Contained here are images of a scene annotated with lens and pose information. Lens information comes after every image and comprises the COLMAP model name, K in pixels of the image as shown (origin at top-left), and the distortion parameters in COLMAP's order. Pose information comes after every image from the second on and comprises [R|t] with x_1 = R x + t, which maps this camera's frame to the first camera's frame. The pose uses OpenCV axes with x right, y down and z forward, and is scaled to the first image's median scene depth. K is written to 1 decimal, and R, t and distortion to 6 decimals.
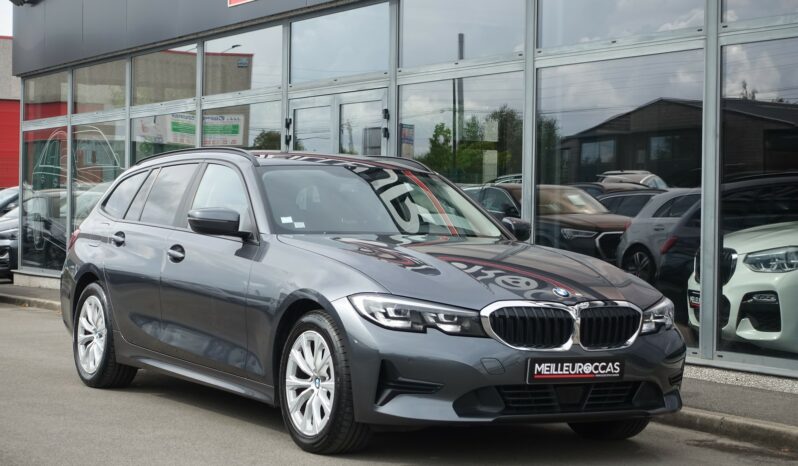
lens RADIAL K [[1669.6, 0, 399.0], [0, 1669.6, 233.0], [0, 0, 1]] dist [-0.297432, -0.098720]
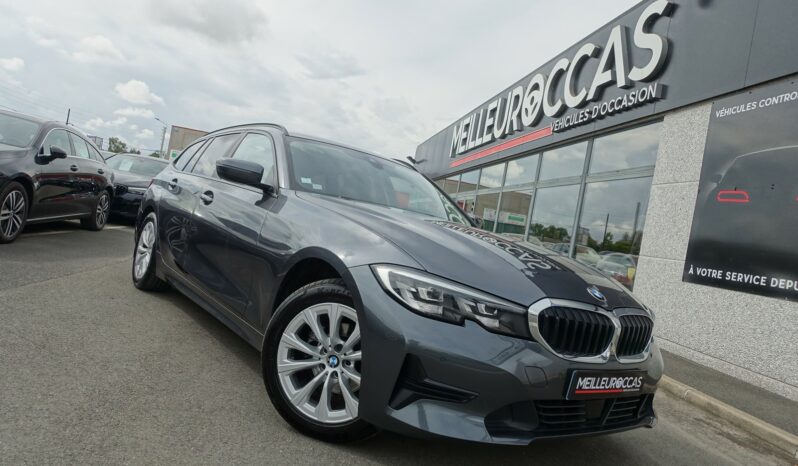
lens RADIAL K [[552.3, 0, 399.0], [0, 552.3, 233.0], [0, 0, 1]] dist [-0.003018, -0.000184]
pose [[0.980084, 0.154364, 0.124927, -0.054697], [-0.155681, 0.987807, 0.000792, 0.019442], [-0.123281, -0.020225, 0.992166, 0.724753]]
